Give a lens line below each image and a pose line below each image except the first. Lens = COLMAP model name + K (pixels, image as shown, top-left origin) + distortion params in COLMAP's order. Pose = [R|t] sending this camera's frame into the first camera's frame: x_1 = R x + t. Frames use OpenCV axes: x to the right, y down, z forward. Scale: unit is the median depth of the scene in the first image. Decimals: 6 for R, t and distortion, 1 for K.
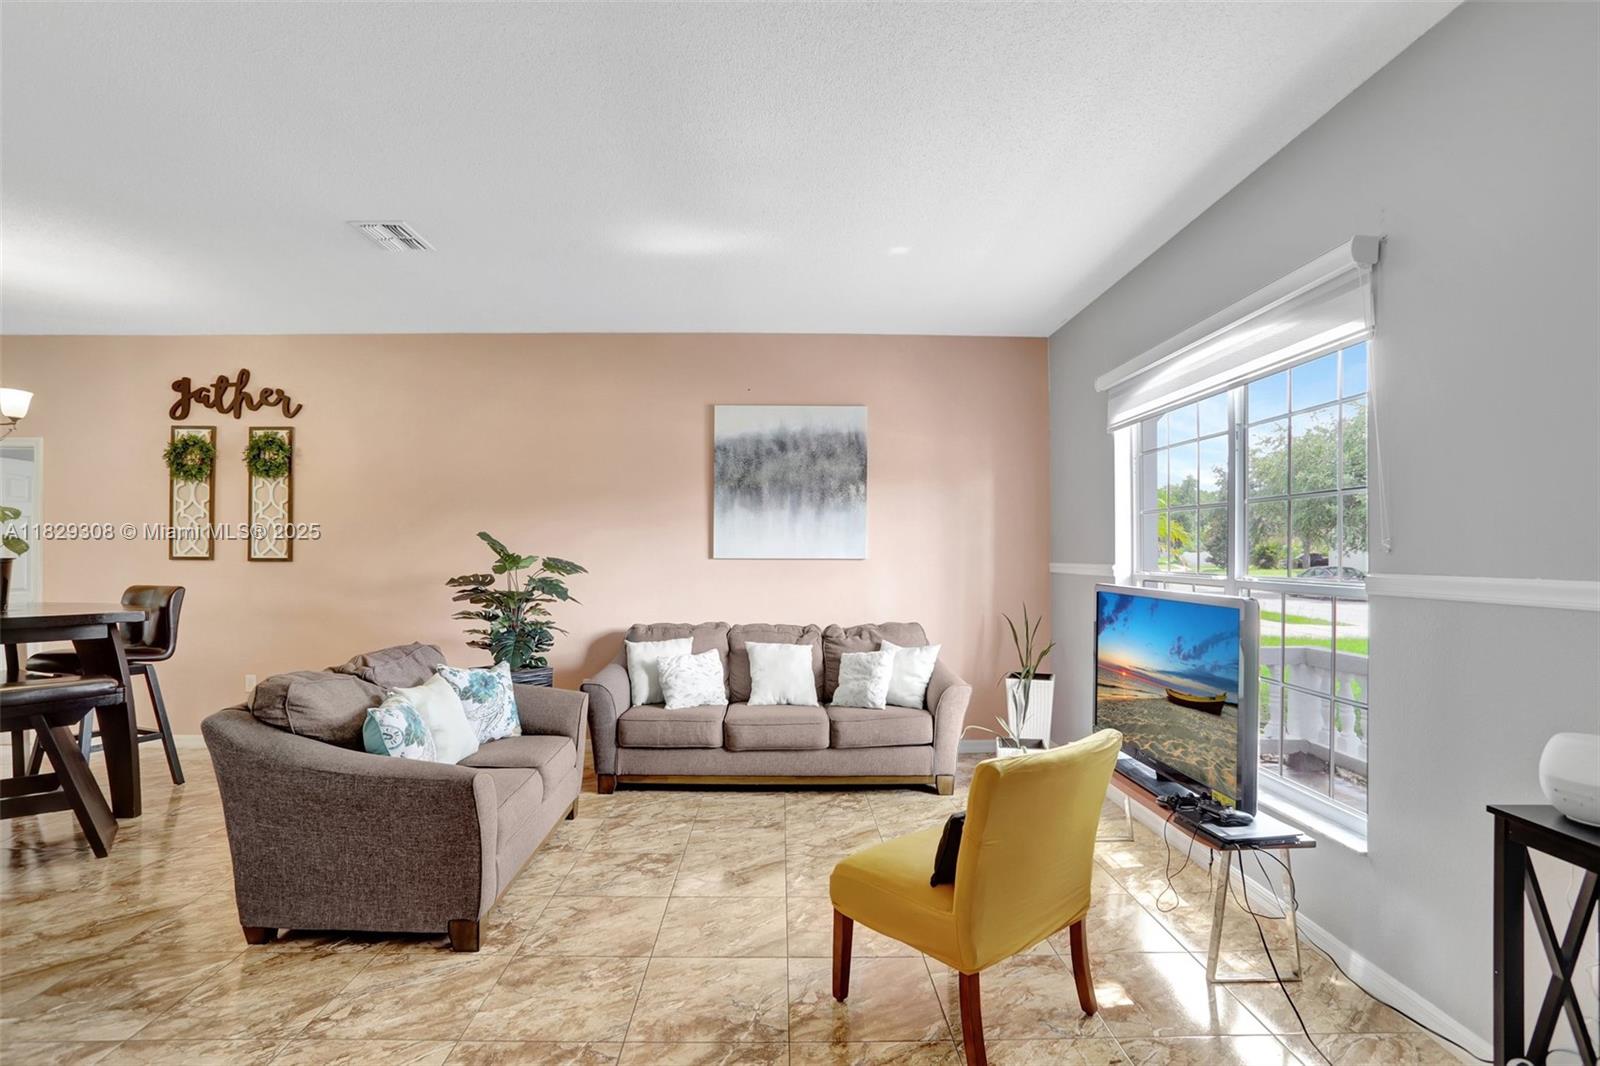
lens RADIAL K [[792.6, 0, 793.8], [0, 792.6, 539.8], [0, 0, 1]] dist [-0.077597, 0.040229]
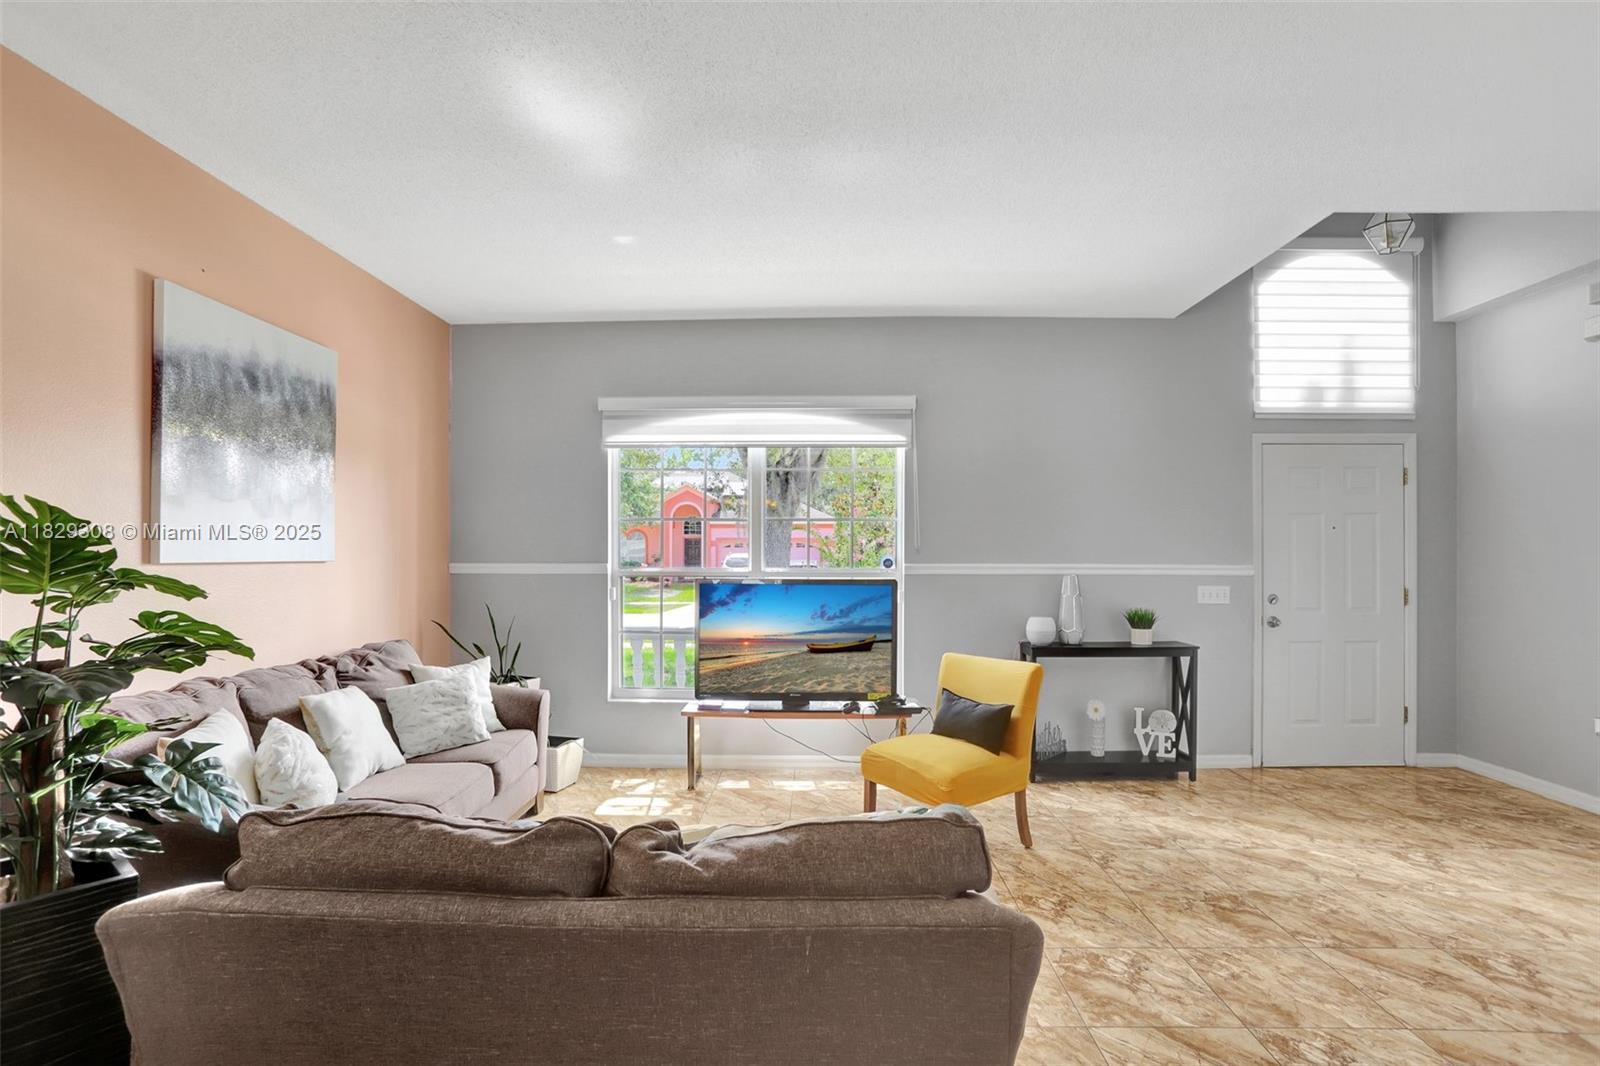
lens RADIAL K [[779.3, 0, 795.6], [0, 779.3, 552.7], [0, 0, 1]] dist [-0.077760, 0.038299]
pose [[0.040374, -0.002141, 0.999182, -0.621926], [-0.015841, 0.999871, 0.002783, 0.007644], [-0.999059, -0.015940, 0.040335, 0.579166]]
